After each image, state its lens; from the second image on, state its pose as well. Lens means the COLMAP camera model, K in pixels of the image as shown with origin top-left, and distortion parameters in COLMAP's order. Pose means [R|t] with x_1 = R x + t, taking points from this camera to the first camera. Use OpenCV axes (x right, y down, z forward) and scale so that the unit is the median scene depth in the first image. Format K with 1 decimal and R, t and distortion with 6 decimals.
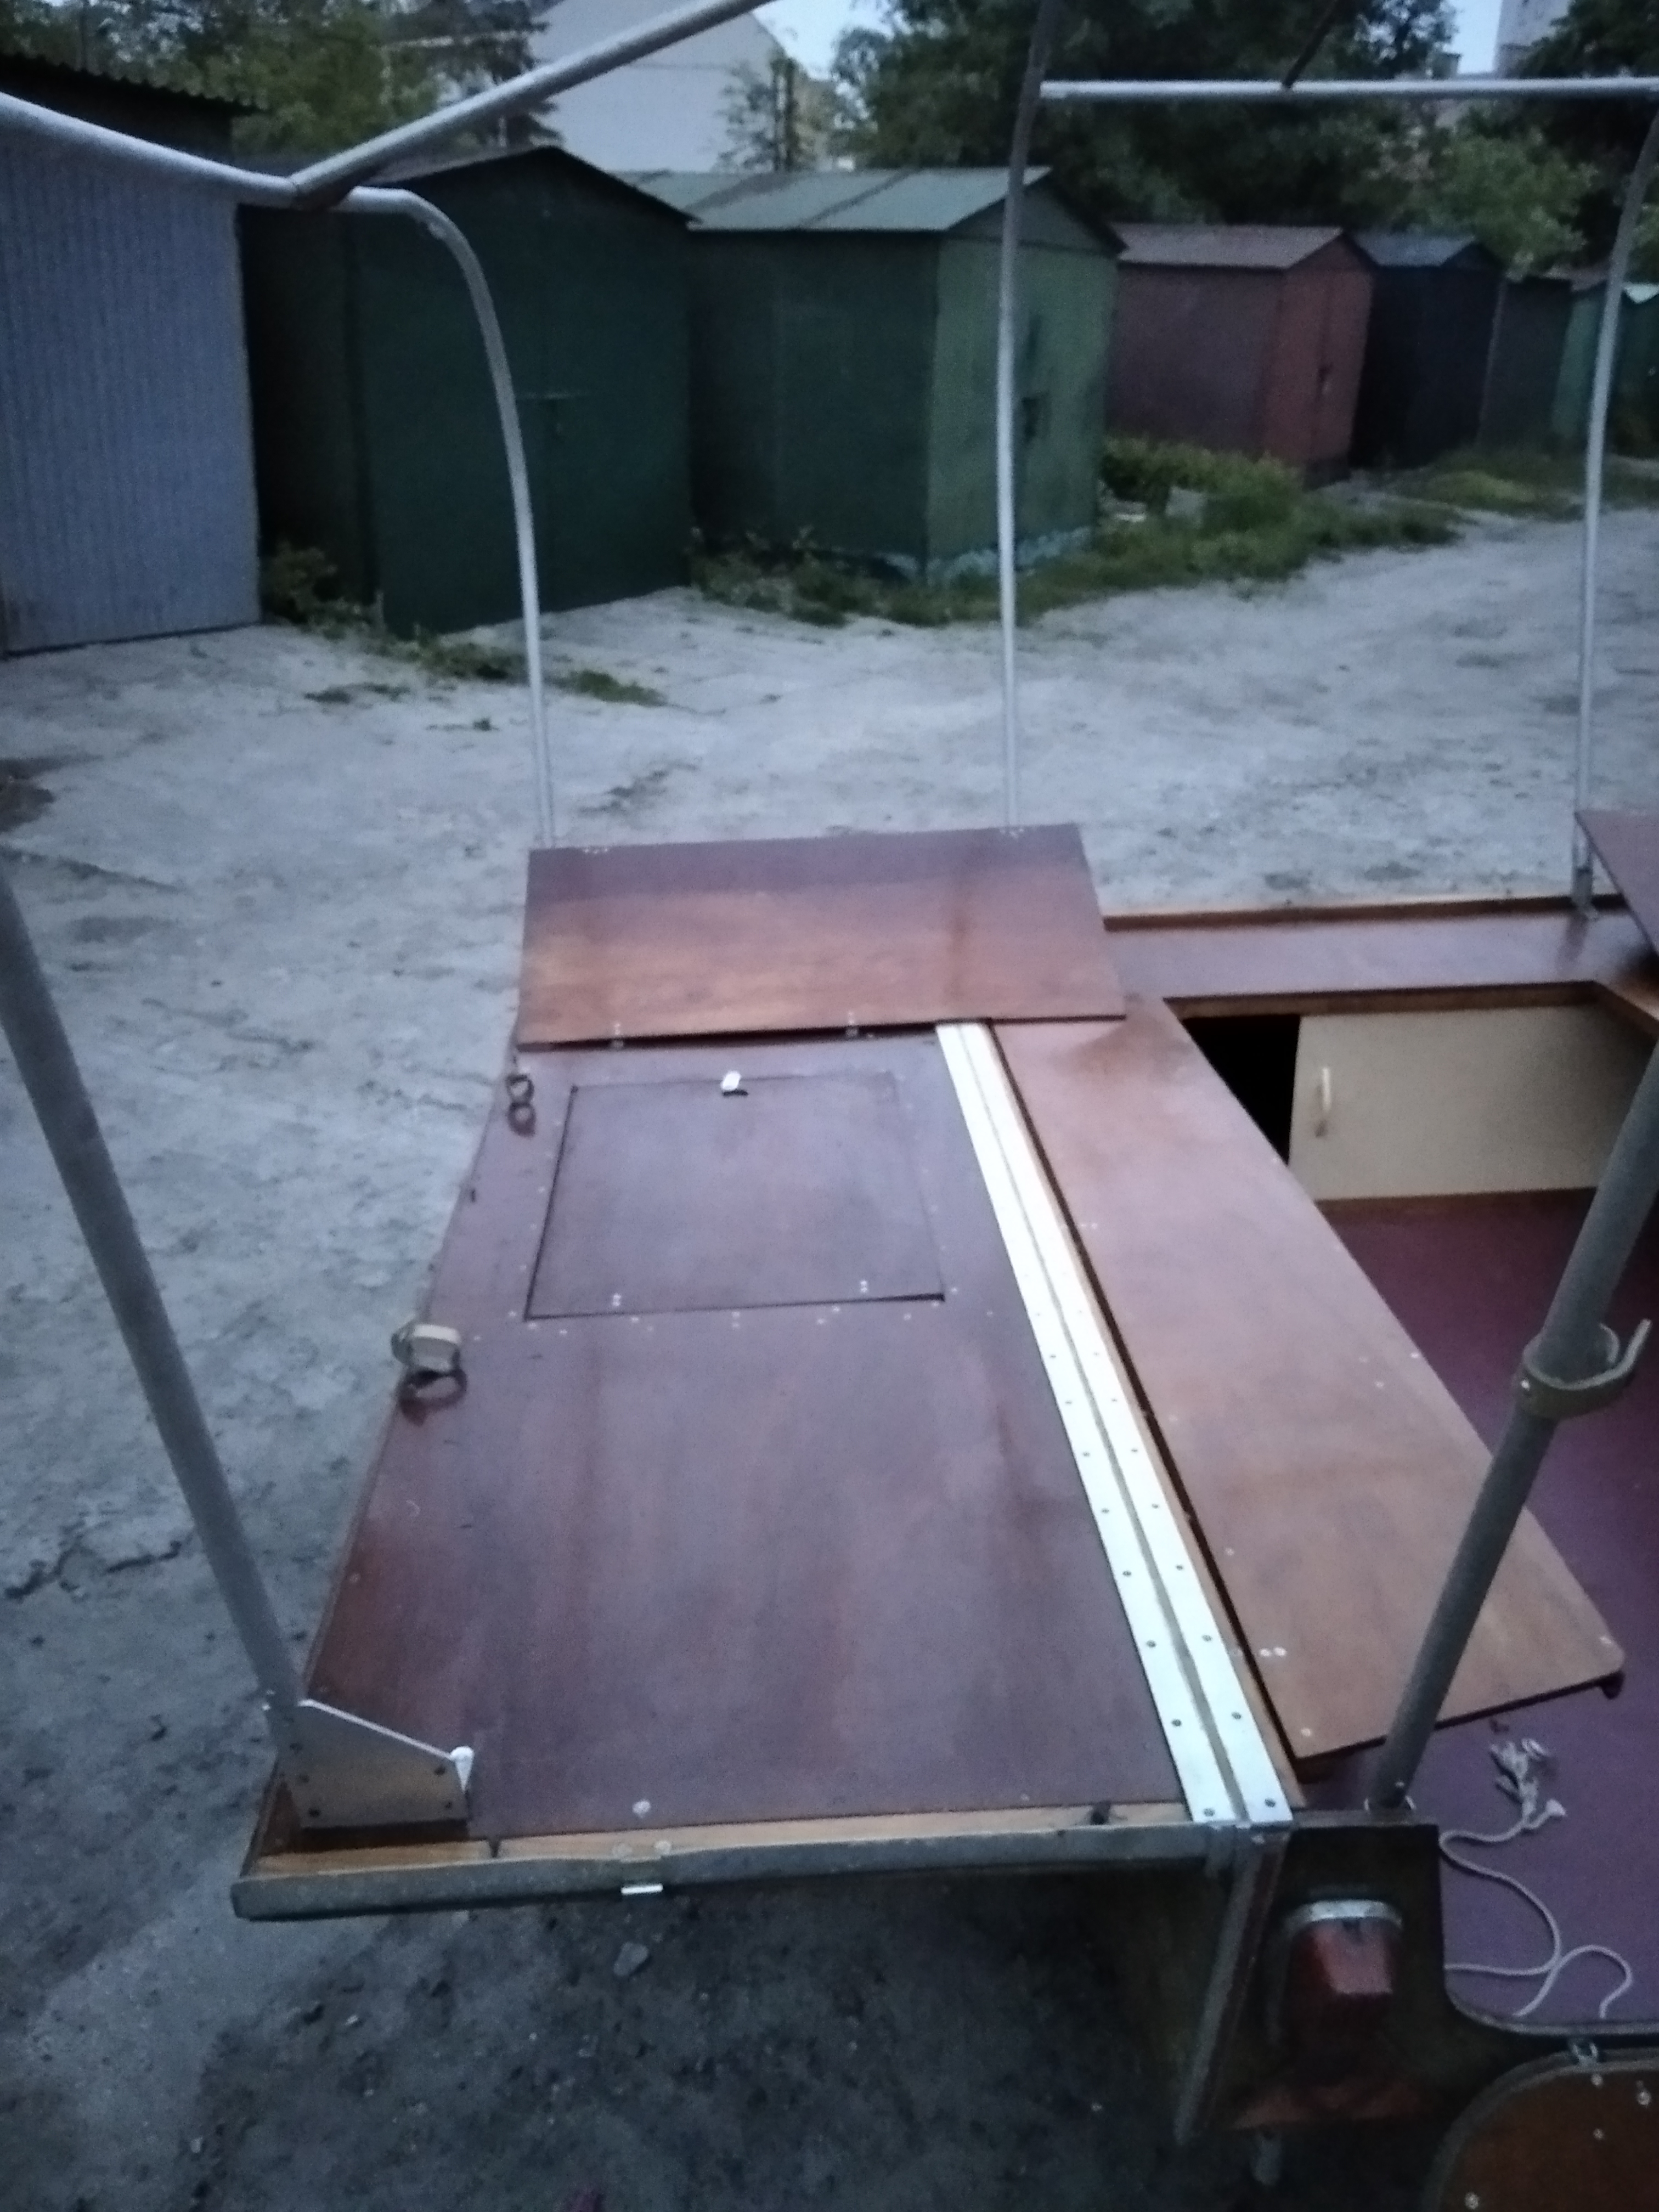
lens RADIAL K [[1794.8, 0, 839.4], [0, 1794.8, 1121.1], [0, 0, 1]] dist [0.067534, -0.104184]
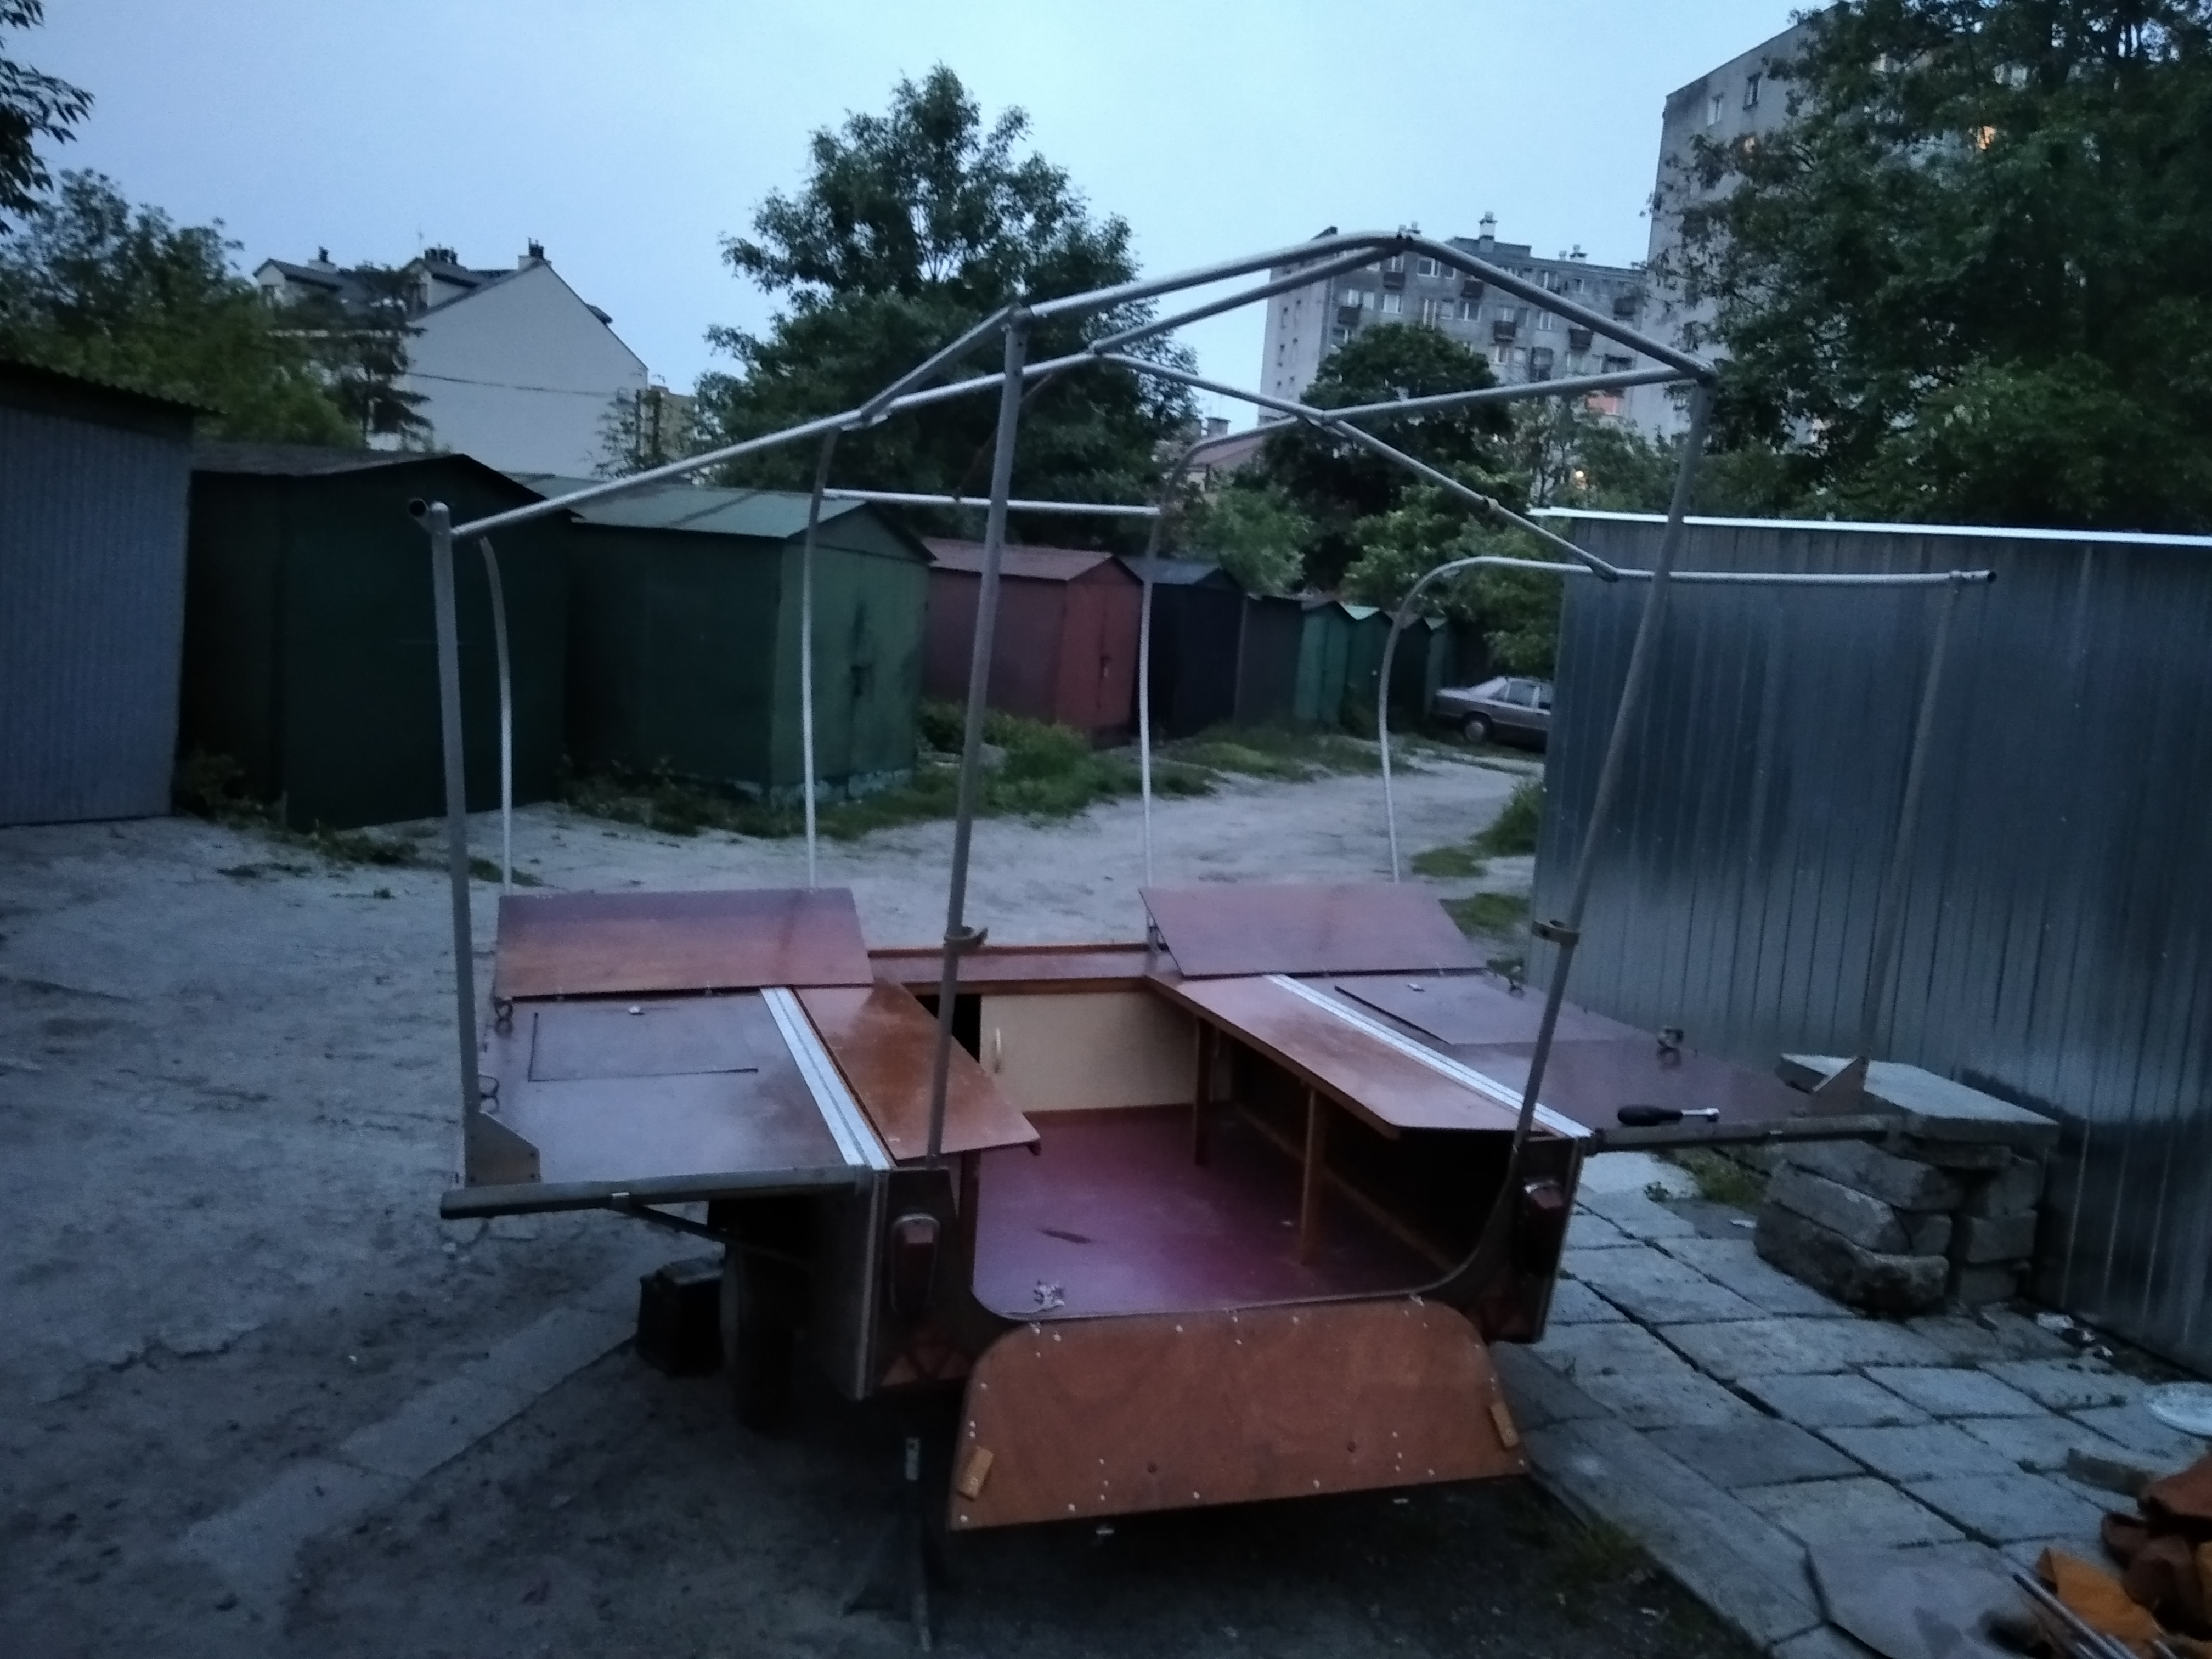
lens RADIAL K [[1794.8, 0, 1094.4], [0, 1794.8, 848.4], [0, 0, 1]] dist [0.067534, -0.104184]
pose [[0.975133, 0.023879, 0.220329, -0.003871], [0.038643, 0.960629, -0.275135, 0.078785], [-0.218224, 0.276808, 0.935818, -0.181083]]
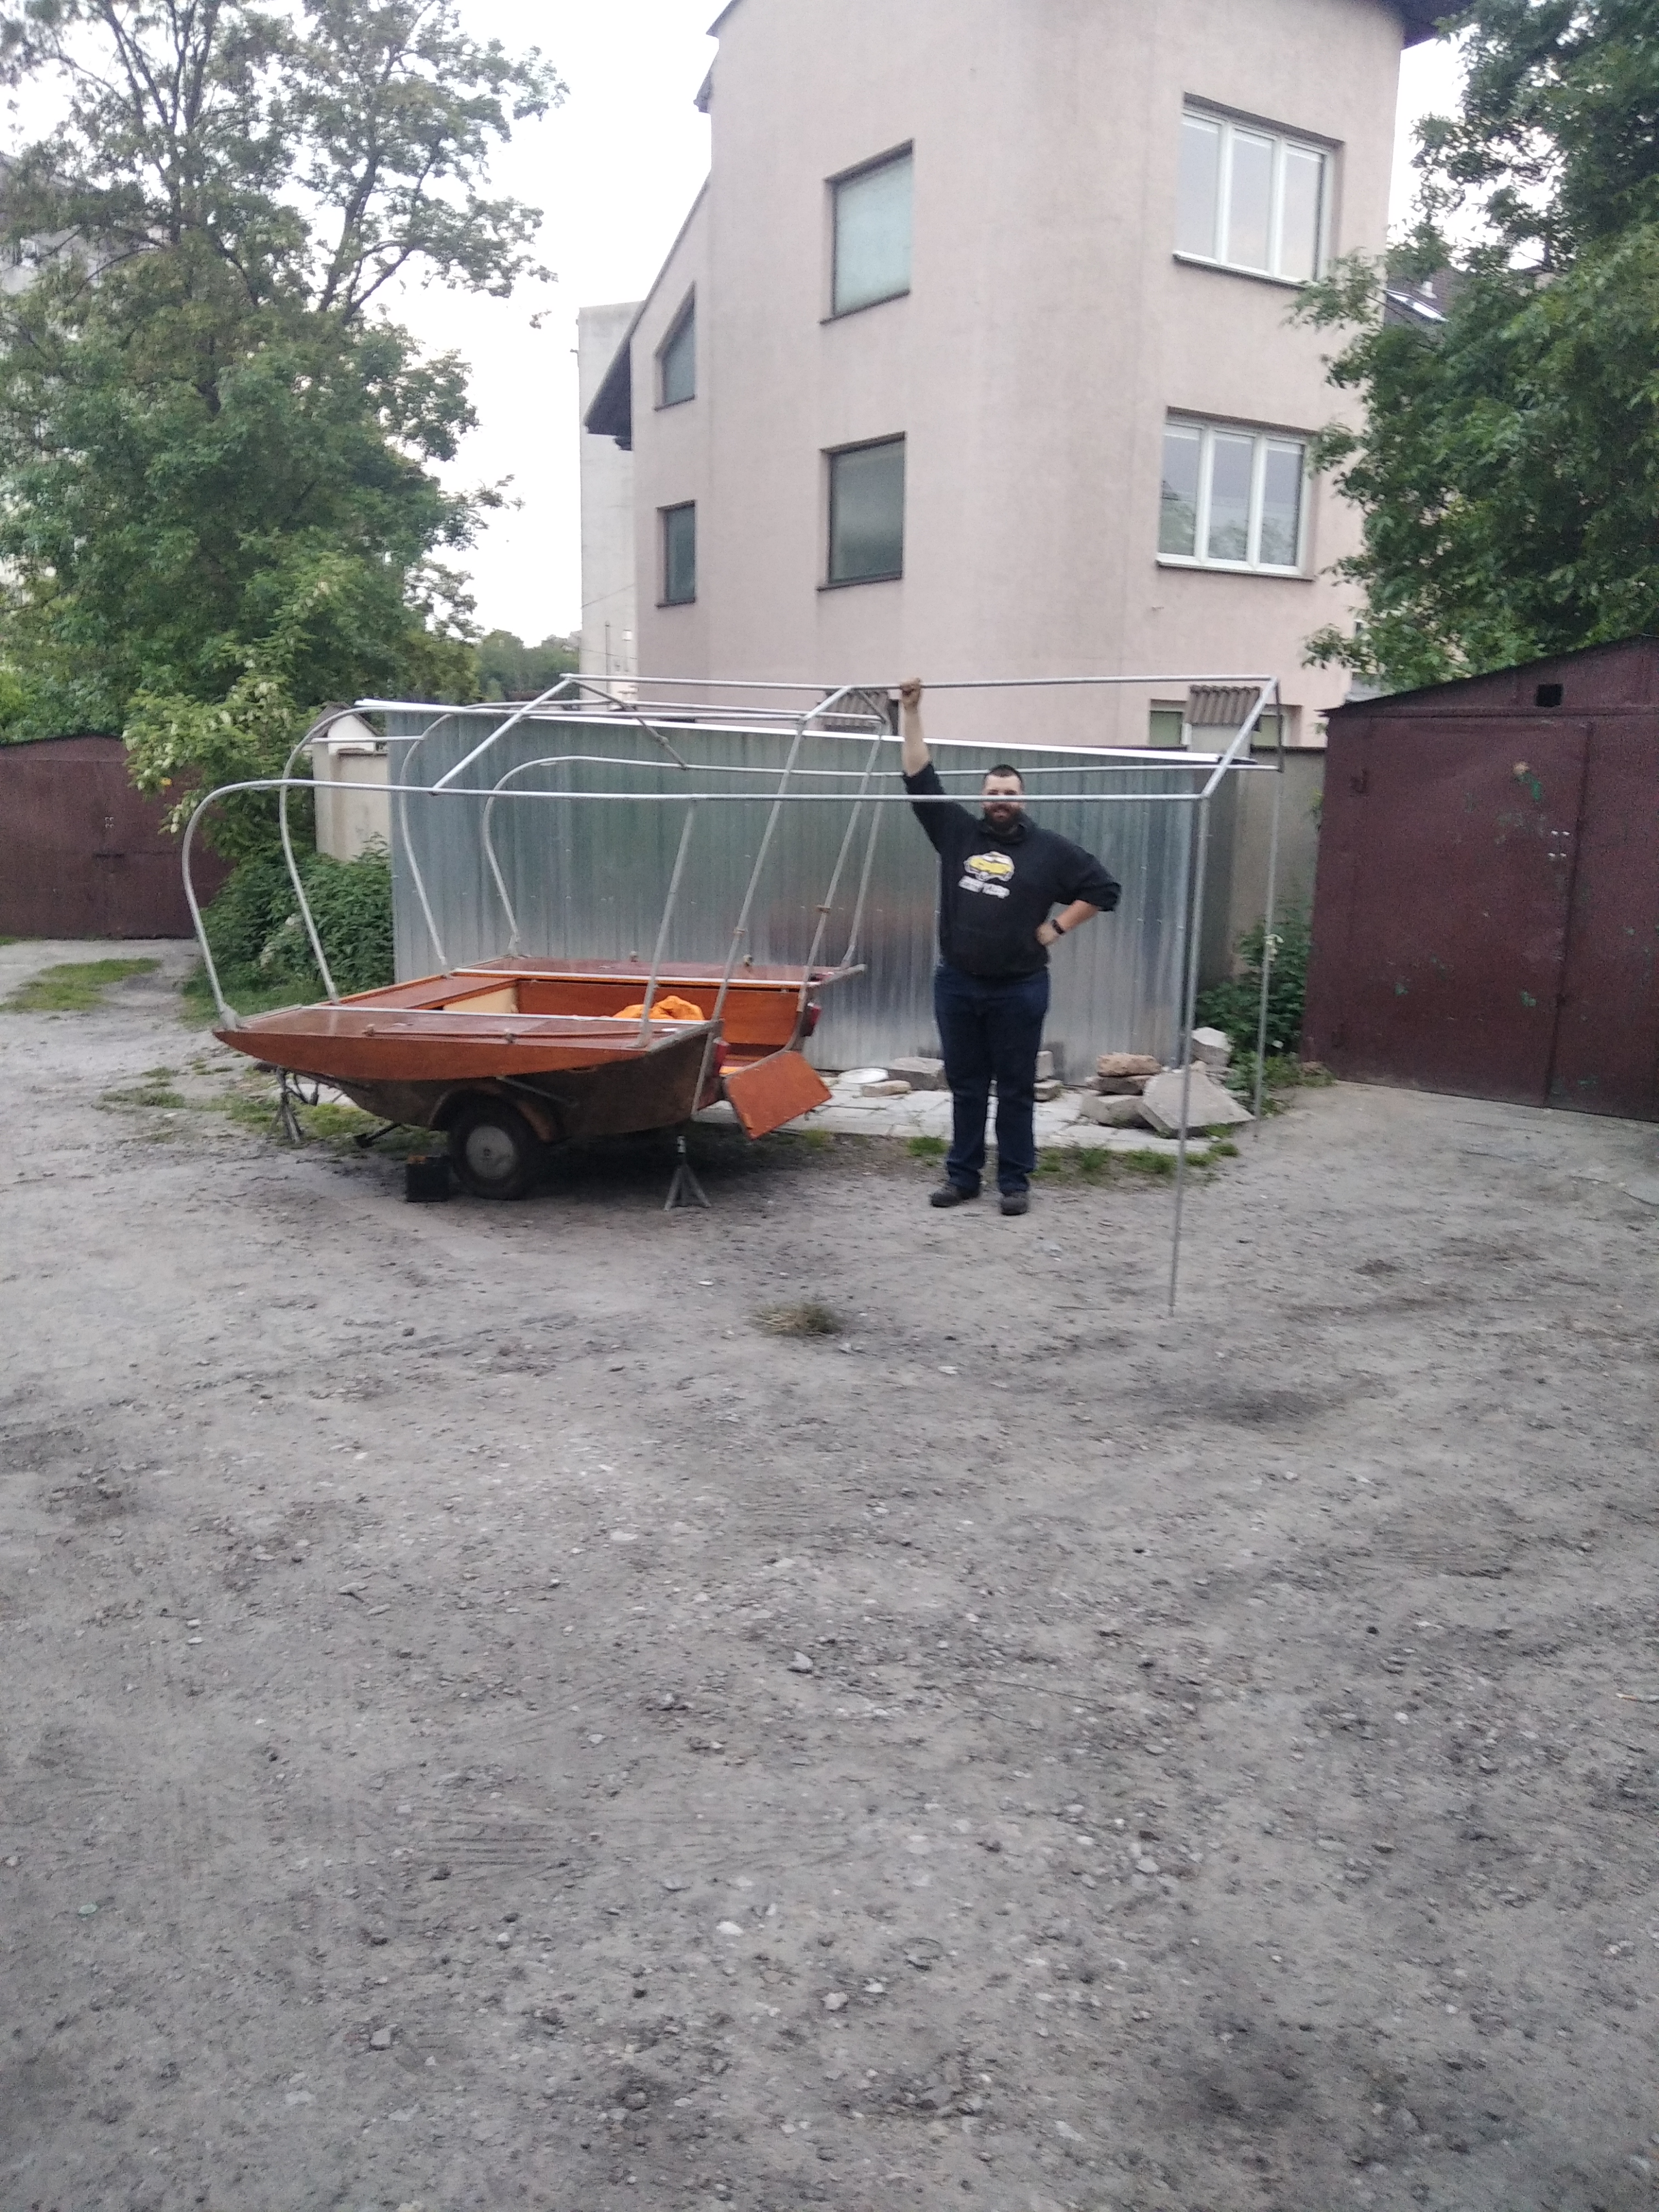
lens RADIAL K [[1794.8, 0, 856.3], [0, 1794.8, 1101.5], [0, 0, 1]] dist [0.067534, -0.104184]
pose [[0.399242, -0.183252, 0.898345, -0.674922], [0.372319, 0.927800, 0.023795, 0.085812], [-0.837845, 0.324971, 0.438645, -0.276298]]
